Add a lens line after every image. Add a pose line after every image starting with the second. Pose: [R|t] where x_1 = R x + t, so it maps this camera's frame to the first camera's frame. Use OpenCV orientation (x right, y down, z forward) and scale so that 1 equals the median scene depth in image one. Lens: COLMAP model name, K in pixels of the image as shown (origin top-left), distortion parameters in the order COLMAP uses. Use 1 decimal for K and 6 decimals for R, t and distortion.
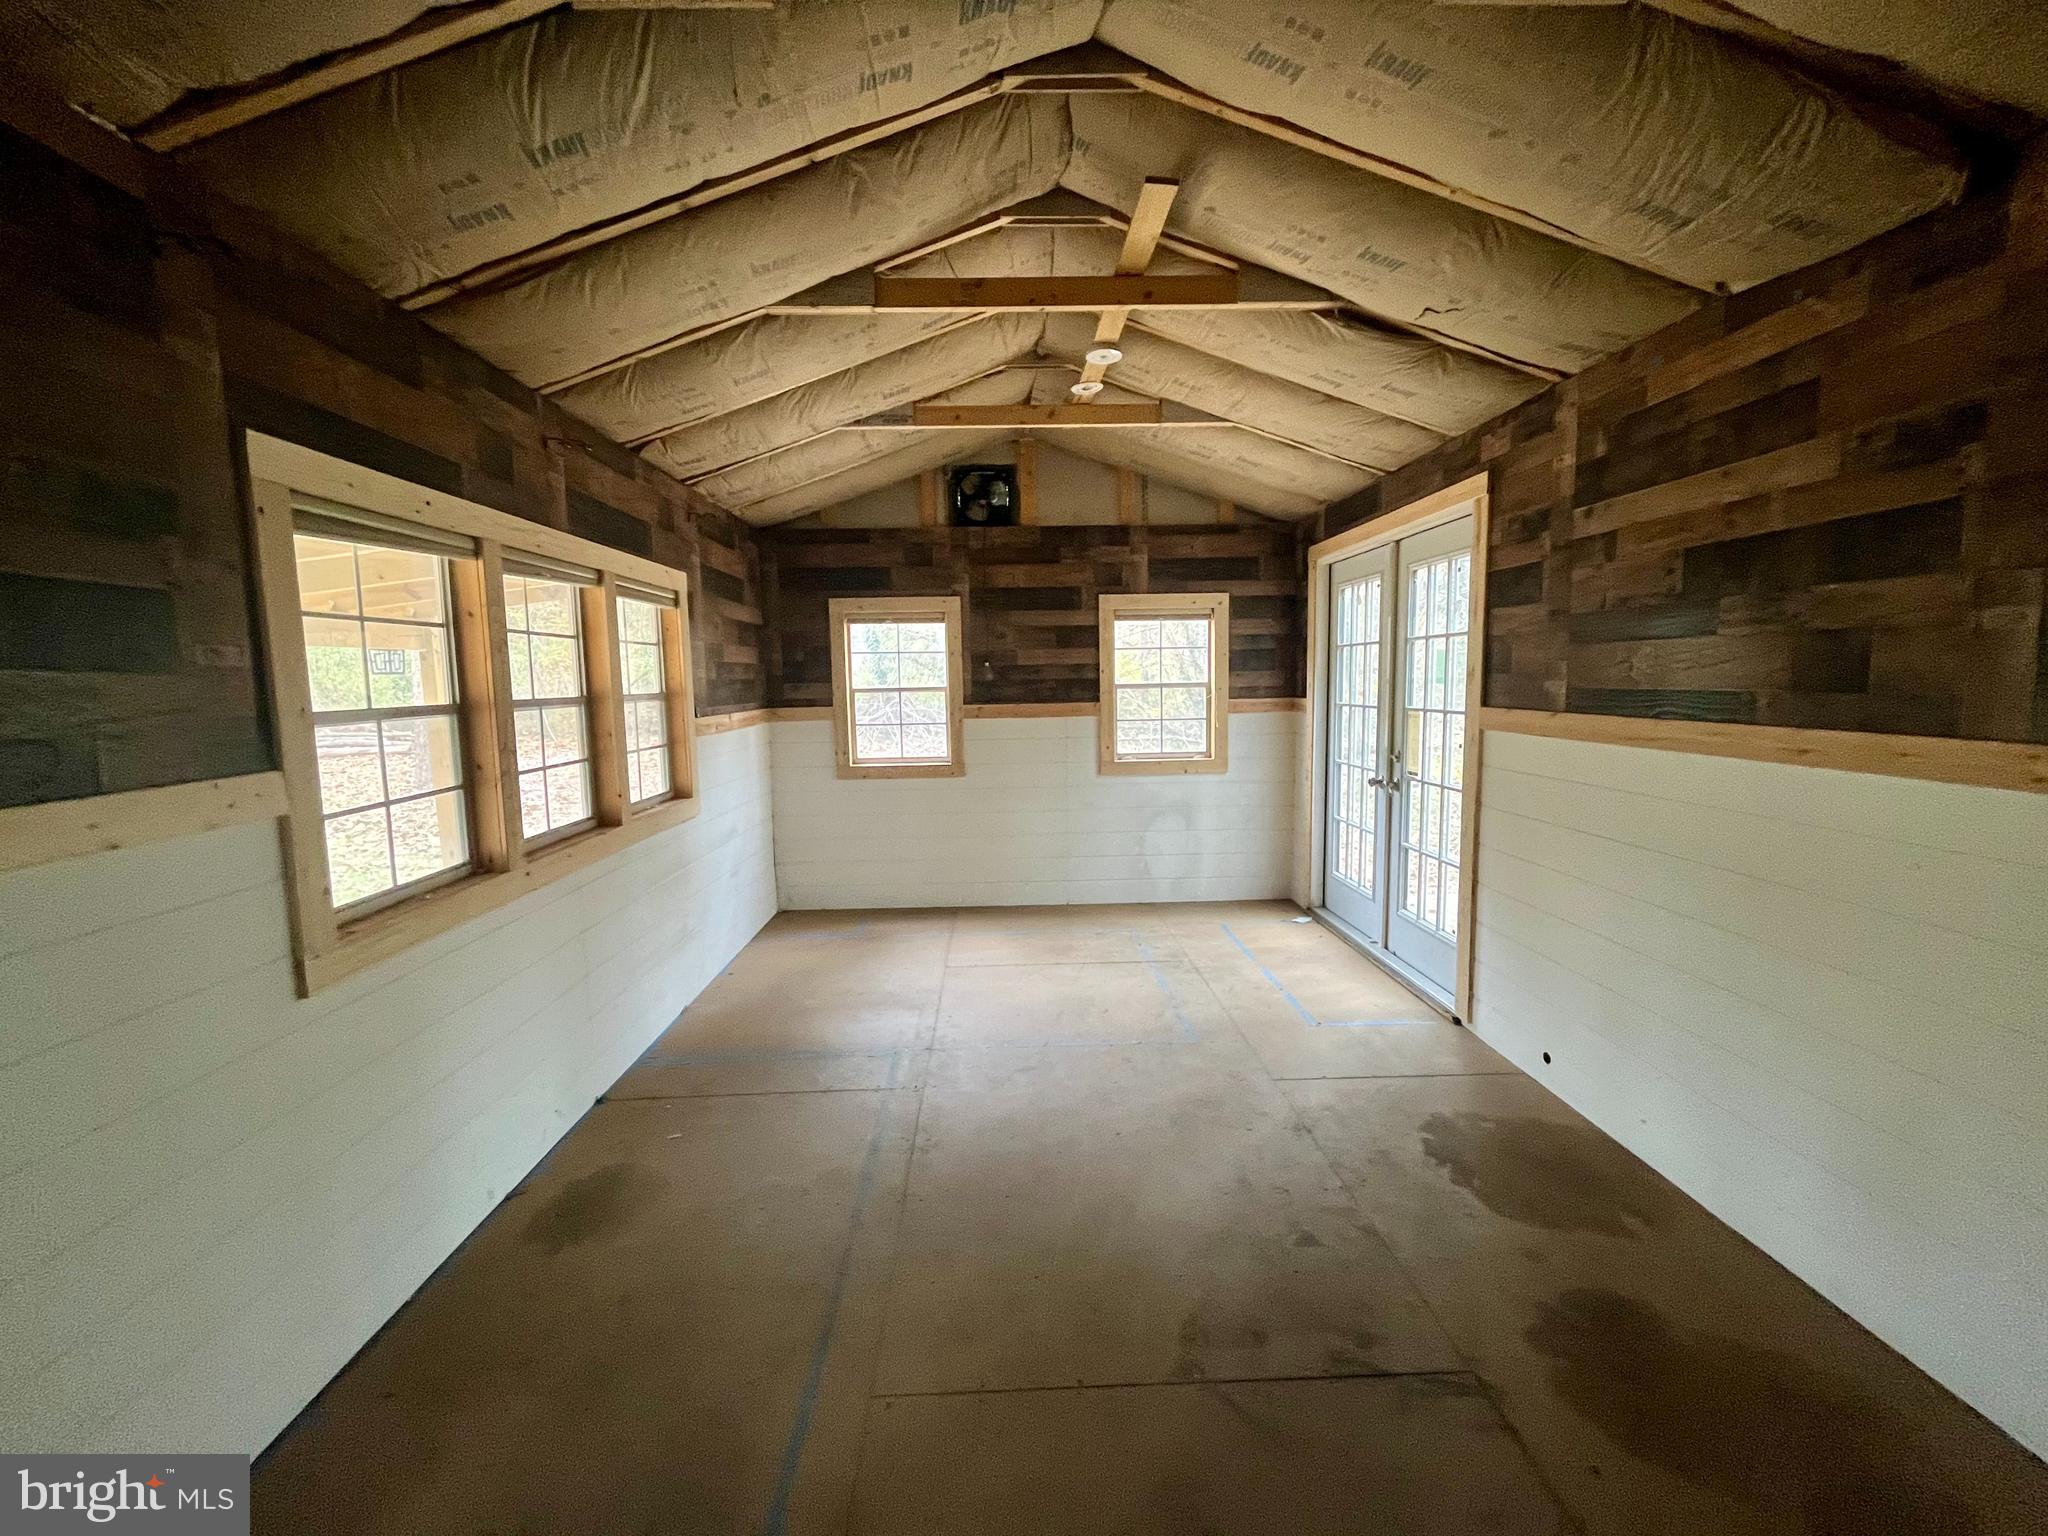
lens RADIAL K [[831.2, 0, 1011.8], [0, 831.2, 766.3], [0, 0, 1]] dist [-0.001627, -0.002551]
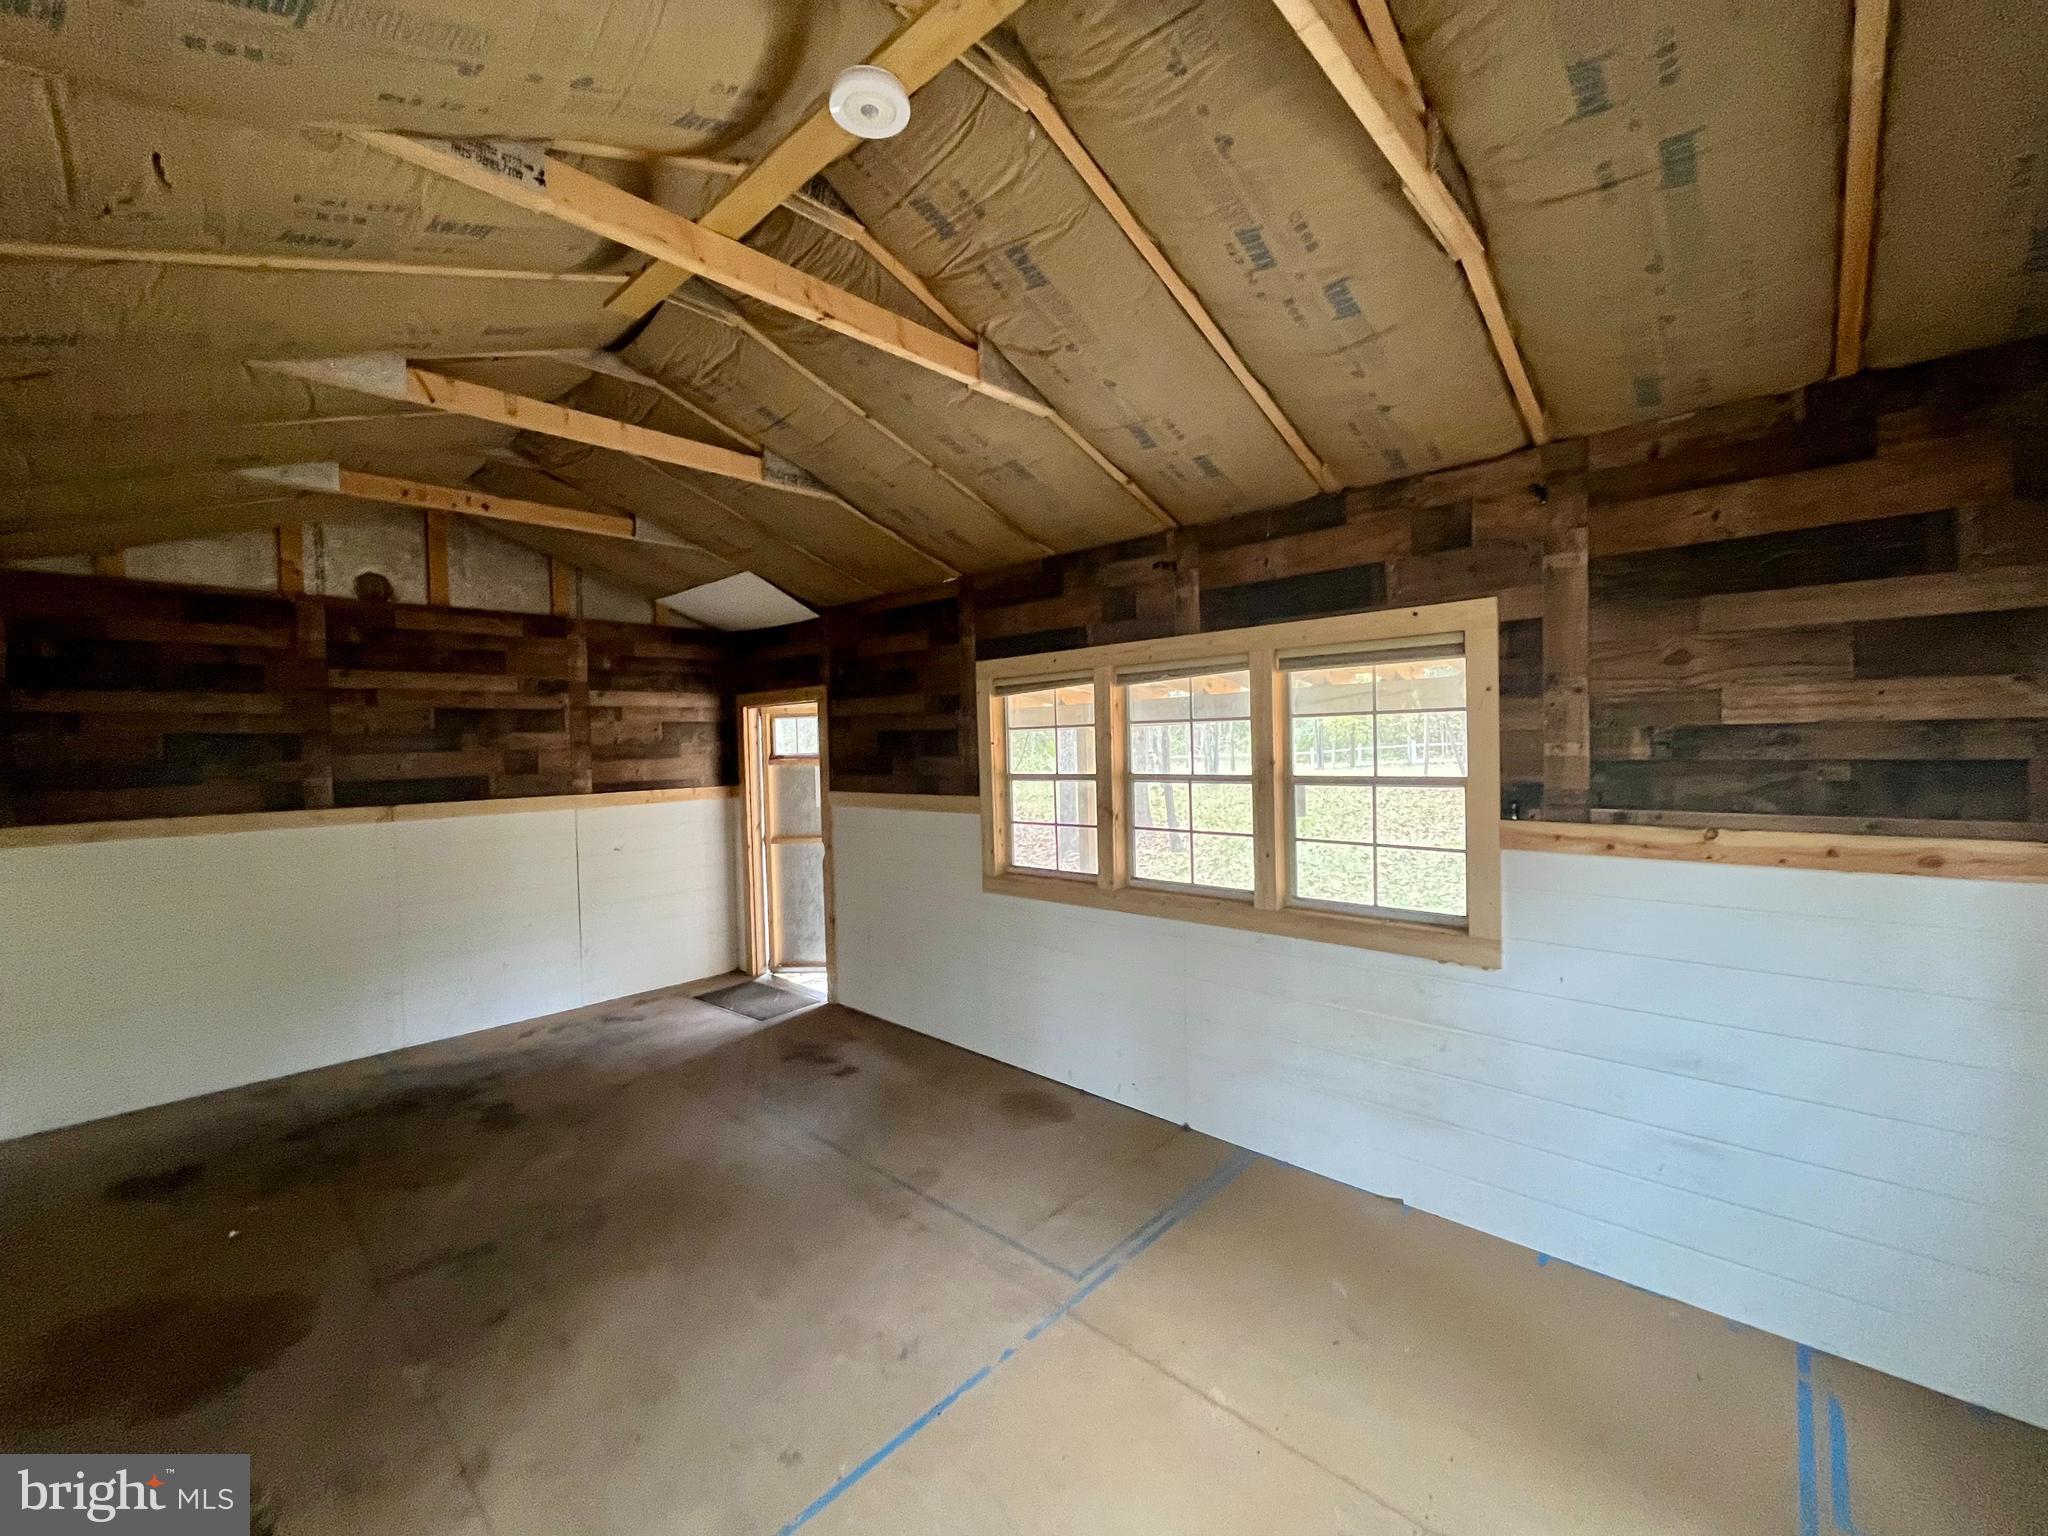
lens RADIAL K [[831.2, 0, 1024.5], [0, 831.2, 766.7], [0, 0, 1]] dist [-0.001627, -0.002551]
pose [[-0.717891, 0.020892, 0.695842, -1.163321], [0.107983, 0.990794, 0.081657, -0.152359], [-0.687730, 0.133760, -0.713538, 1.430606]]
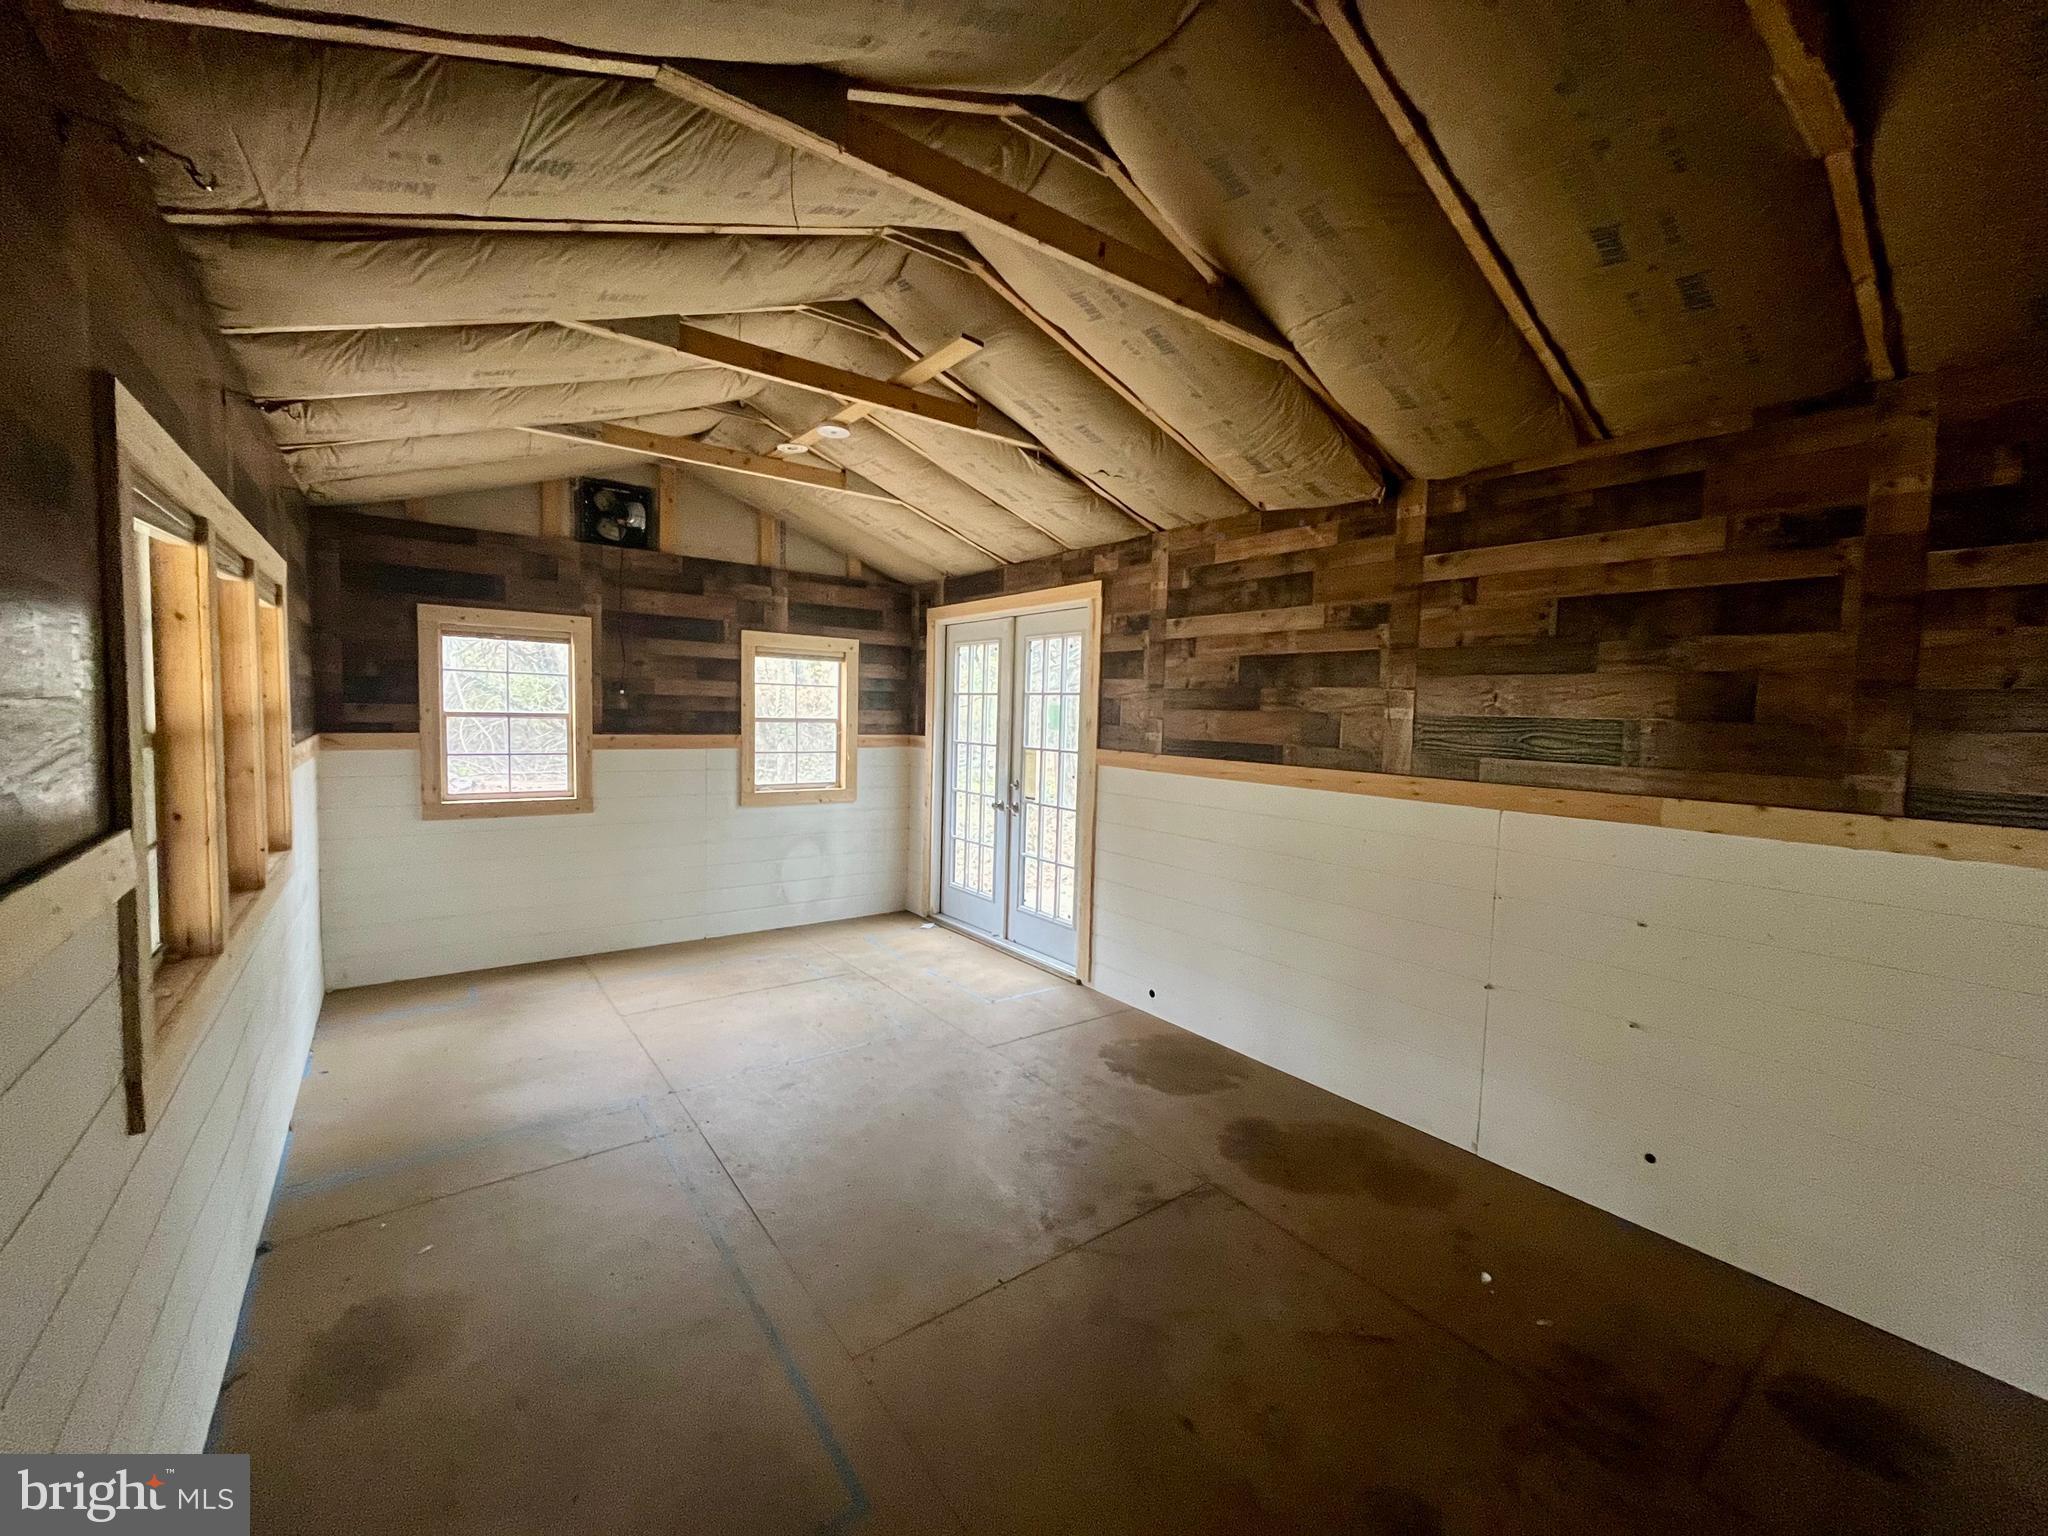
lens RADIAL K [[831.2, 0, 1021.2], [0, 831.2, 768.8], [0, 0, 1]] dist [-0.001627, -0.002551]
pose [[0.809657, -0.001612, 0.586902, -0.347848], [0.019138, 0.999537, -0.023656, -0.007944], [-0.586592, 0.030386, 0.809313, -0.042221]]
